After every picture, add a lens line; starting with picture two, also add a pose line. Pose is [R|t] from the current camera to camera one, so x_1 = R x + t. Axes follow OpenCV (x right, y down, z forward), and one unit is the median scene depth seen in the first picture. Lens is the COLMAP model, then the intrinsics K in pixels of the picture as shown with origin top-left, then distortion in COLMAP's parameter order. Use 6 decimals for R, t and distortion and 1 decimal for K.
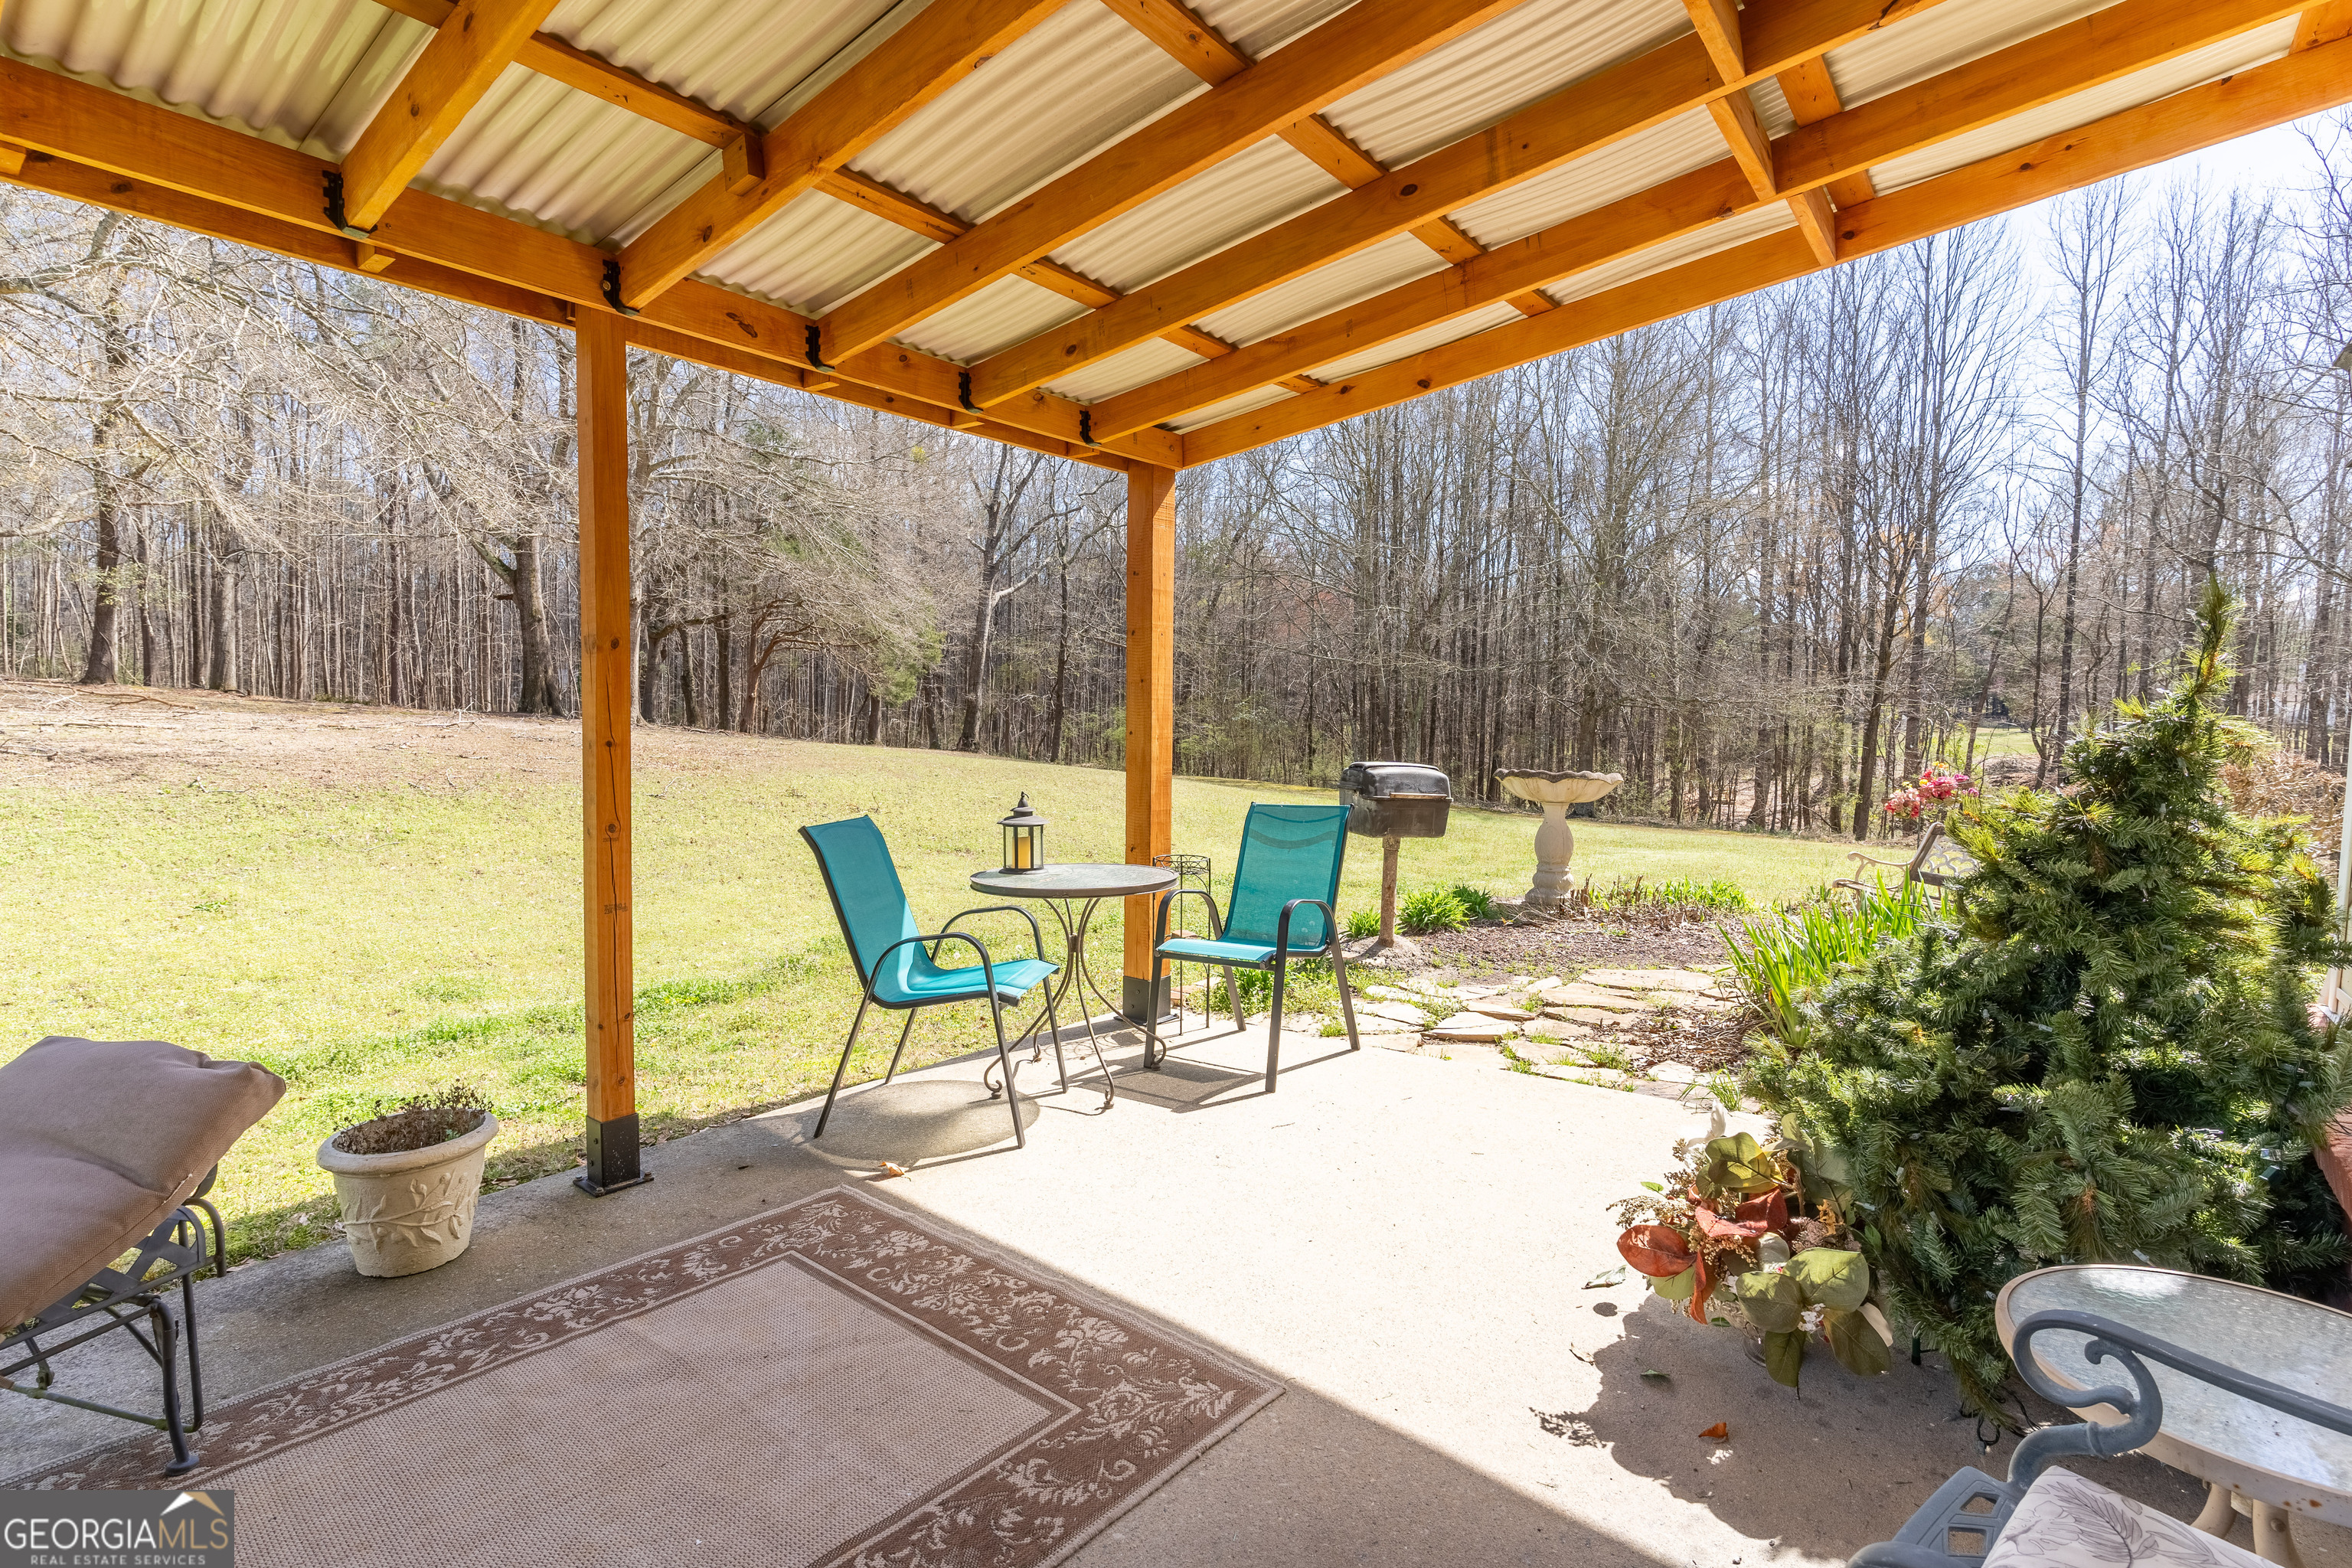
lens RADIAL K [[1115.5, 0, 1176.0], [0, 1115.5, 784.0], [0, 0, 1]] dist [0.020804, -0.010257]
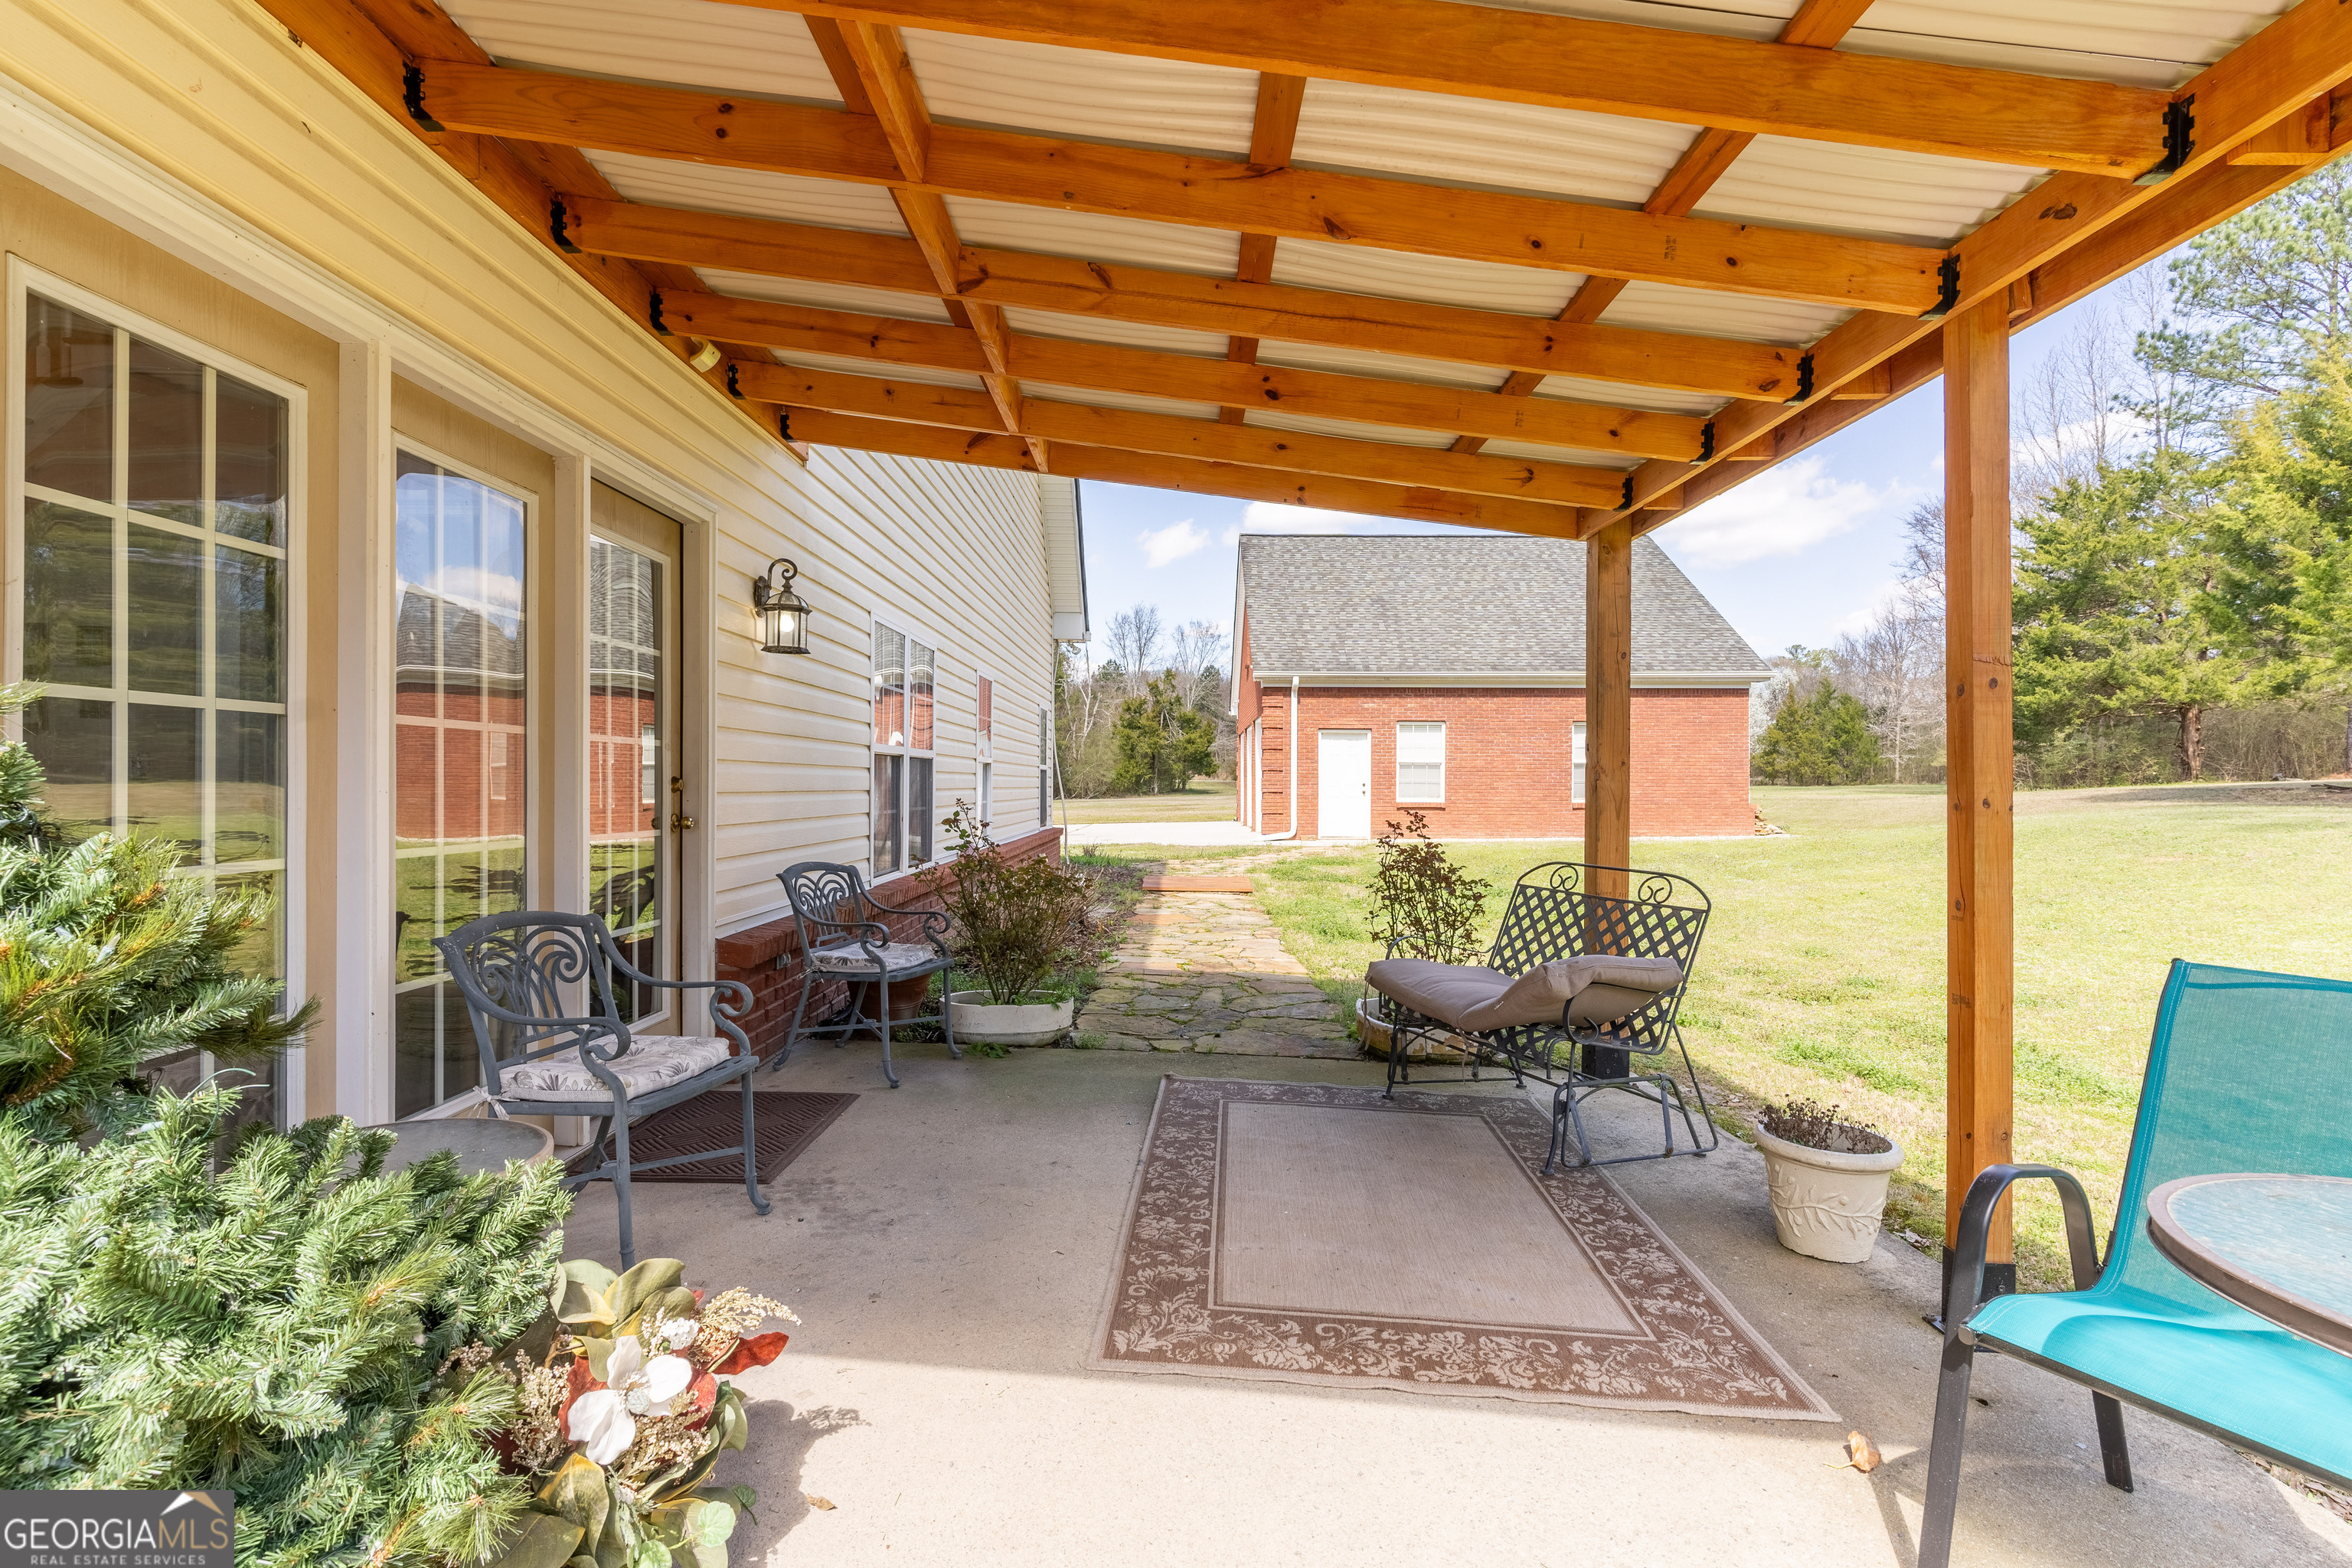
lens RADIAL K [[1120.1, 0, 1176.0], [0, 1120.1, 784.0], [0, 0, 1]] dist [0.000517, -0.000126]
pose [[-0.784547, -0.019120, -0.619775, 0.632122], [-0.054660, 0.997766, 0.038411, -0.066629], [0.617656, 0.064012, -0.783839, 1.651314]]
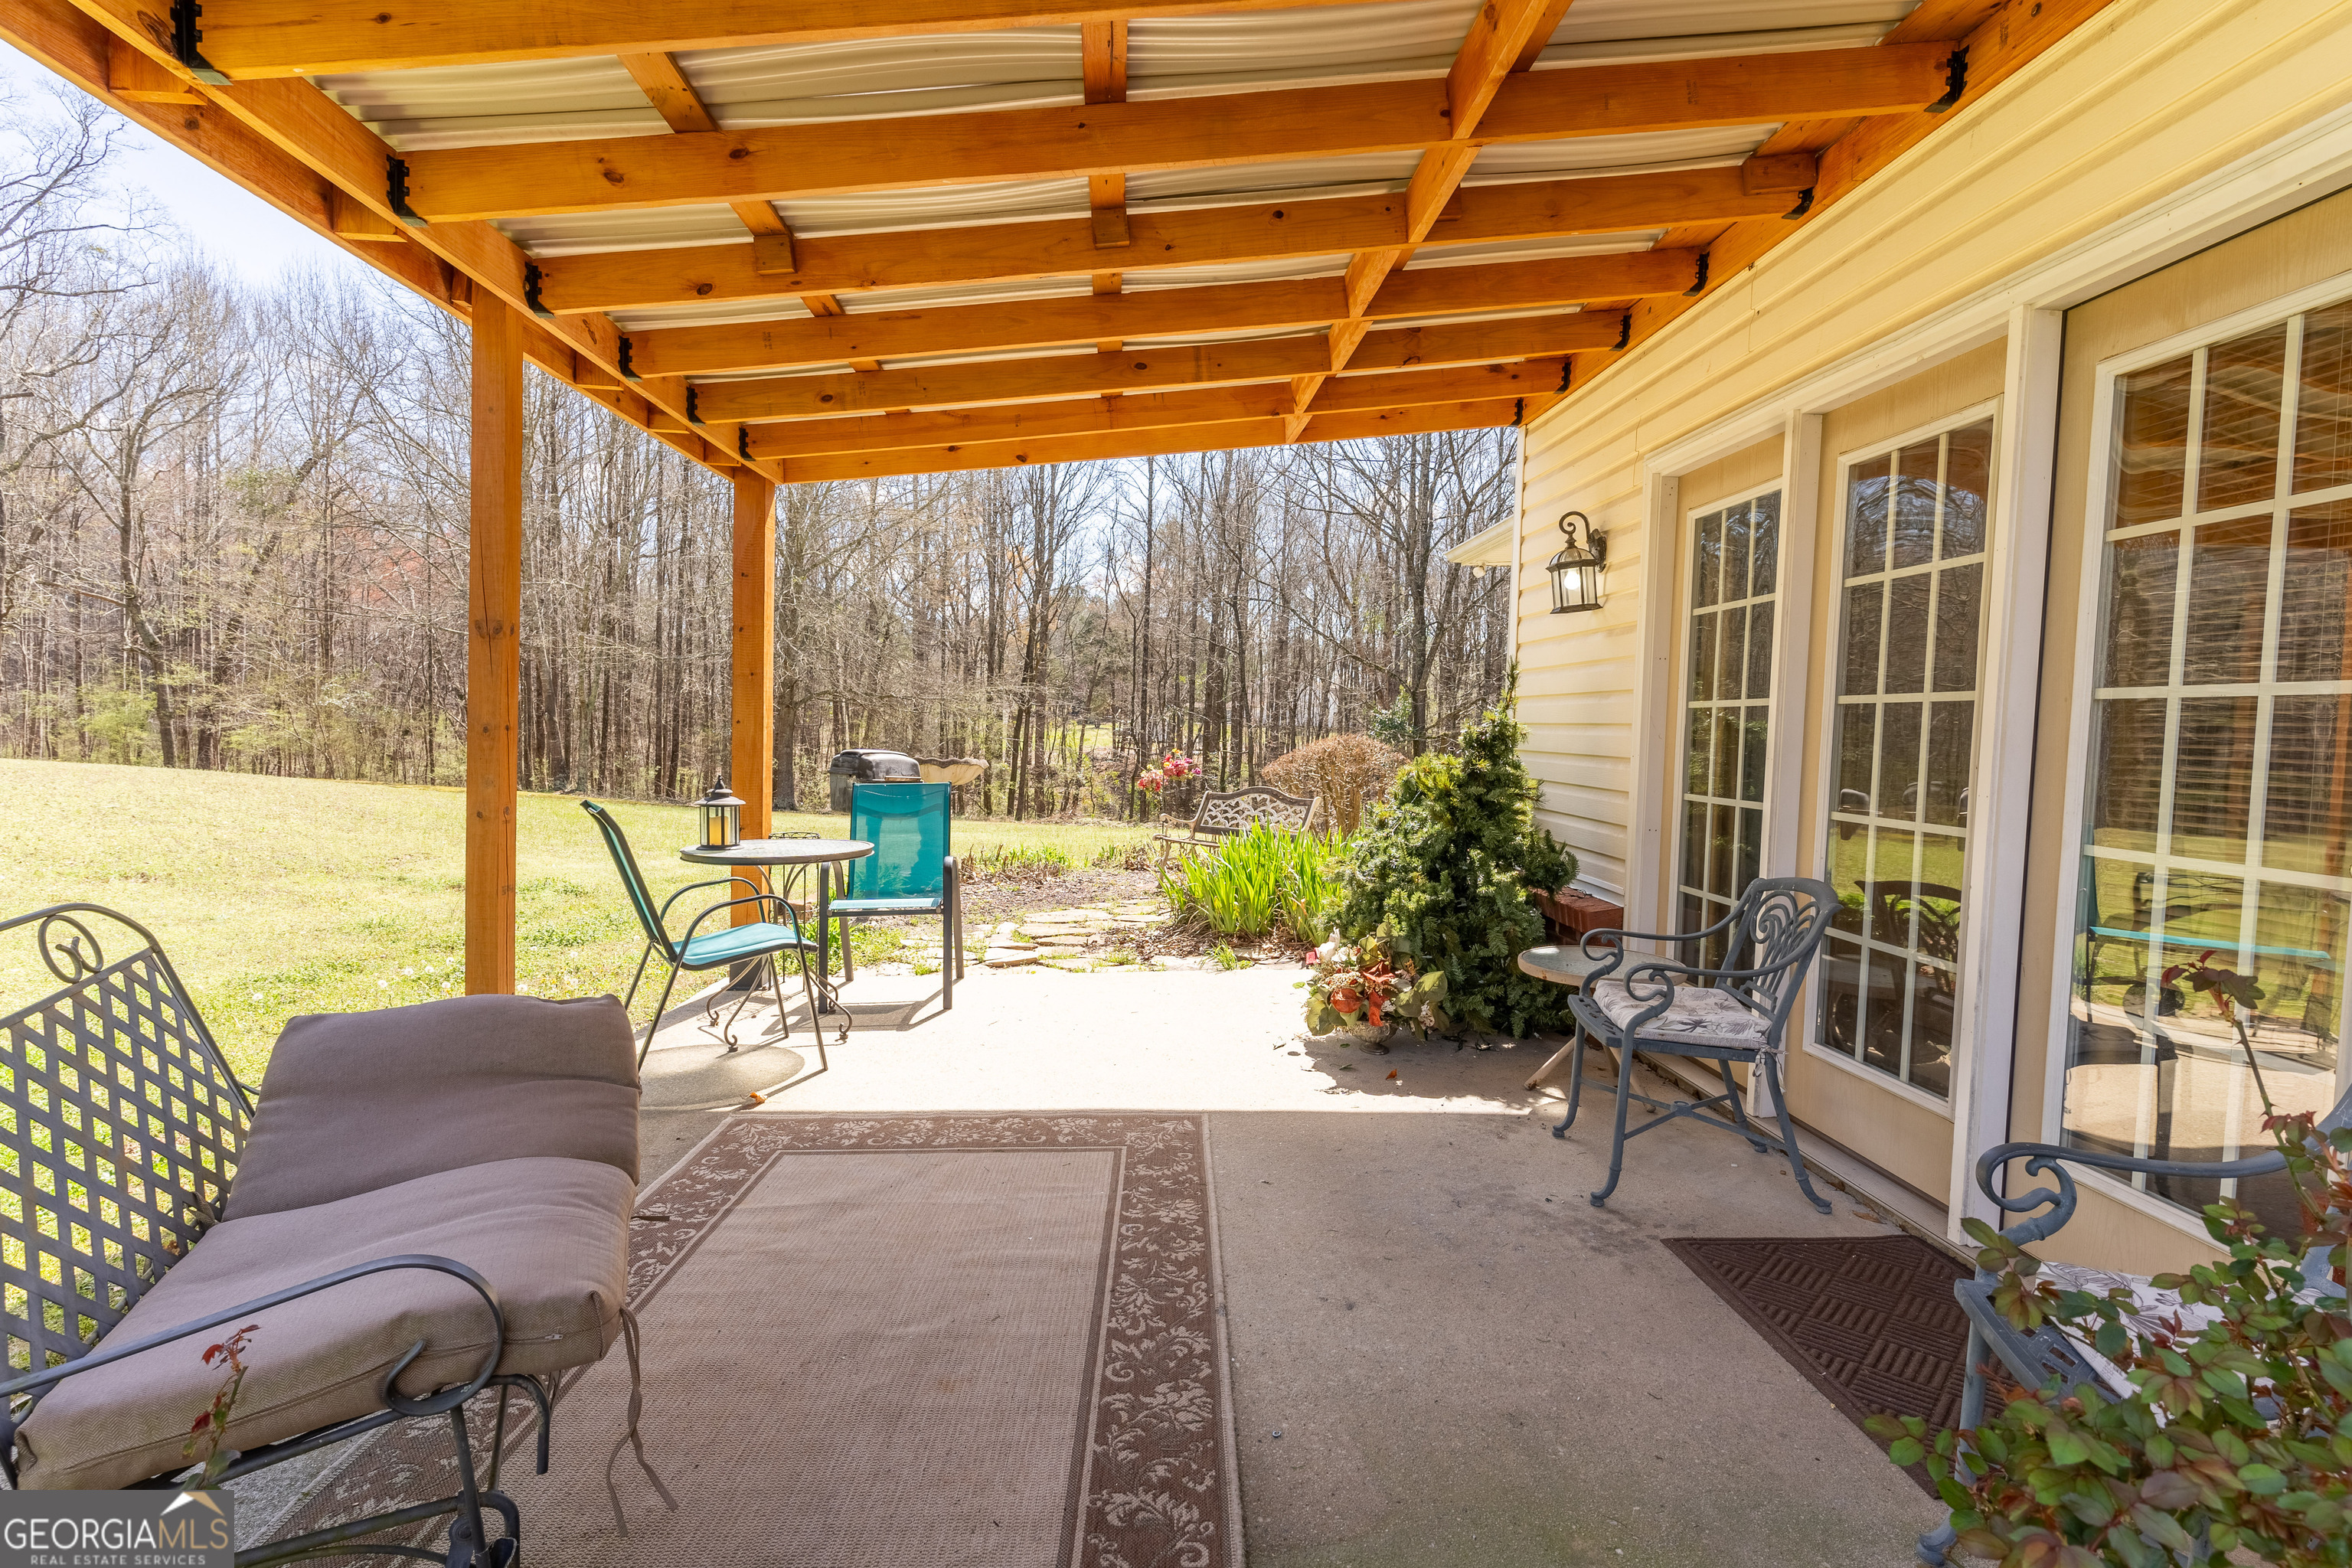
lens RADIAL K [[1176.4, 0, 1176.0], [0, 1176.4, 784.0], [0, 0, 1]] dist [0.001075, -0.000001]
pose [[0.748657, -0.023550, 0.662540, -0.964615], [0.021128, 0.999709, 0.011661, 0.021052], [-0.662621, 0.005268, 0.748936, -0.258840]]
